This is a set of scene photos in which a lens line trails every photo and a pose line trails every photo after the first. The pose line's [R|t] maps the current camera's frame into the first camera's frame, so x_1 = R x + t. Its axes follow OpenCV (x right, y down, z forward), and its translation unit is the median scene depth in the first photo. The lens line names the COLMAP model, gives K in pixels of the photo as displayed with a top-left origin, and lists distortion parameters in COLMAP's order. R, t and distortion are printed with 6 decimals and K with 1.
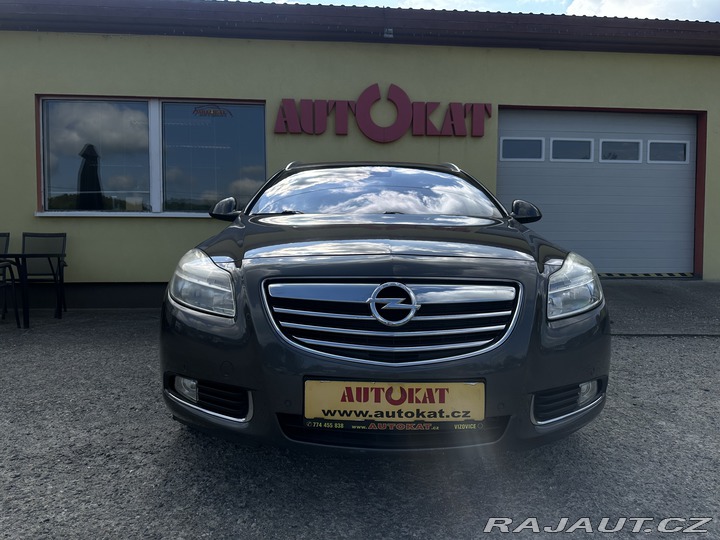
lens RADIAL K [[487.4, 0, 372.8], [0, 487.4, 247.5], [0, 0, 1]] dist [0.034523, -0.057315]
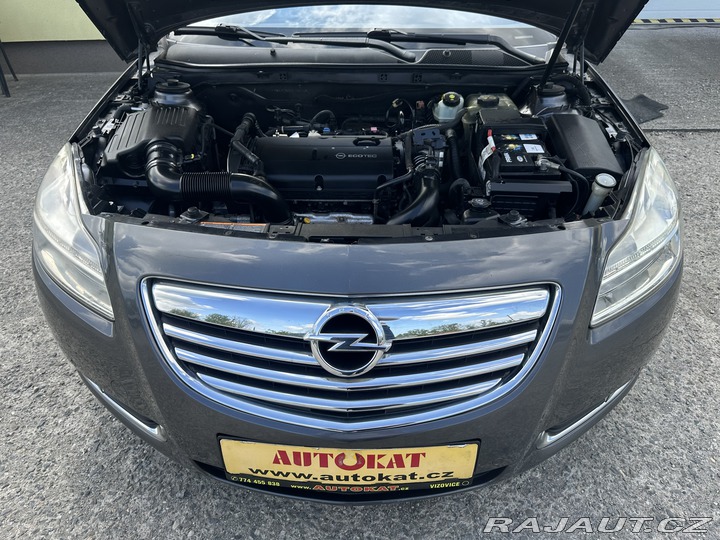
lens RADIAL K [[505.6, 0, 365.5], [0, 505.6, 268.9], [0, 0, 1]] dist [0.049462, -0.066860]
pose [[0.999181, 0.022398, -0.033701, 0.088357], [-0.001219, 0.849122, 0.528195, -0.319706], [0.040447, -0.527722, 0.848454, 0.520693]]
